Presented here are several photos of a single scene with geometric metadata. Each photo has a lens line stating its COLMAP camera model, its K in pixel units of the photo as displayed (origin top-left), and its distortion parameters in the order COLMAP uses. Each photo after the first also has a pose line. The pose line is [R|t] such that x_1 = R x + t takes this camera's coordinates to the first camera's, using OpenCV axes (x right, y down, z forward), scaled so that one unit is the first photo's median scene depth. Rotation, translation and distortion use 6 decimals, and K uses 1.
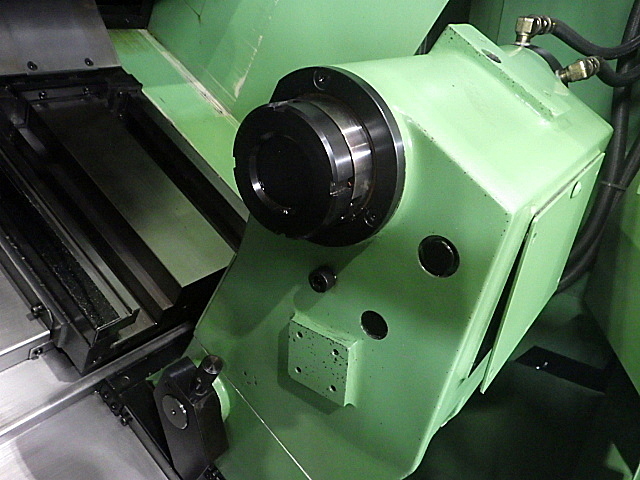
lens RADIAL K [[526.0, 0, 320.0], [0, 526.0, 243.2], [0, 0, 1]] dist [-0.007781, -0.000298]
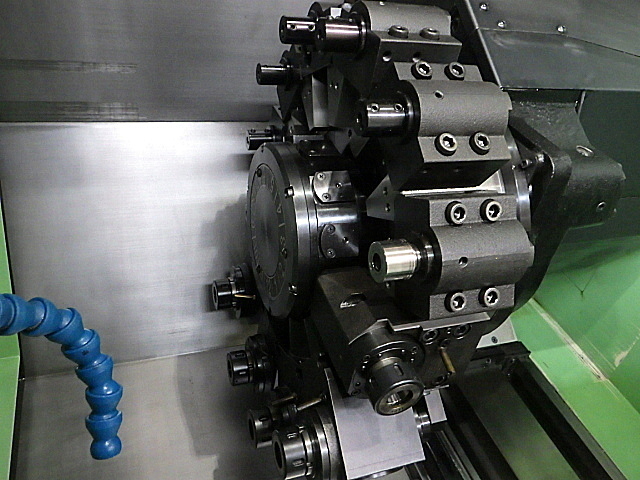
lens RADIAL K [[526.0, 0, 320.0], [0, 526.0, 243.2], [0, 0, 1]] dist [-0.007781, -0.000298]
pose [[0.847480, 0.009912, -0.530734, -0.105752], [-0.158659, 0.958851, -0.235440, -0.170238], [0.506561, 0.283737, 0.814180, -0.262254]]
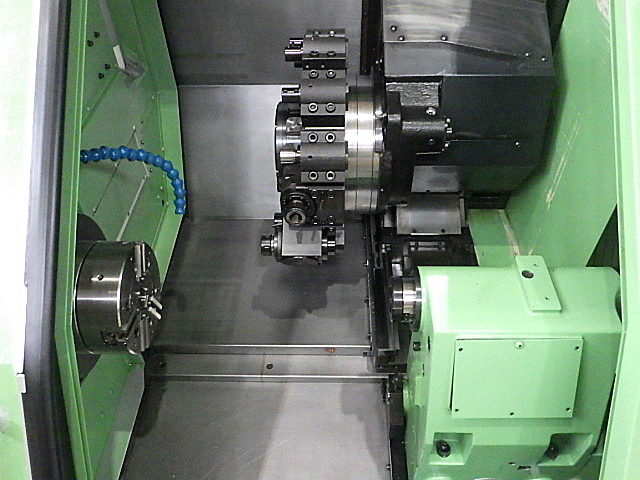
lens RADIAL K [[526.0, 0, 320.0], [0, 526.0, 243.2], [0, 0, 1]] dist [-0.007781, -0.000298]
pose [[0.568802, 0.167547, -0.805228, 0.749088], [-0.320189, 0.946905, -0.029150, -0.080090], [0.757590, 0.274406, 0.592249, -0.425241]]
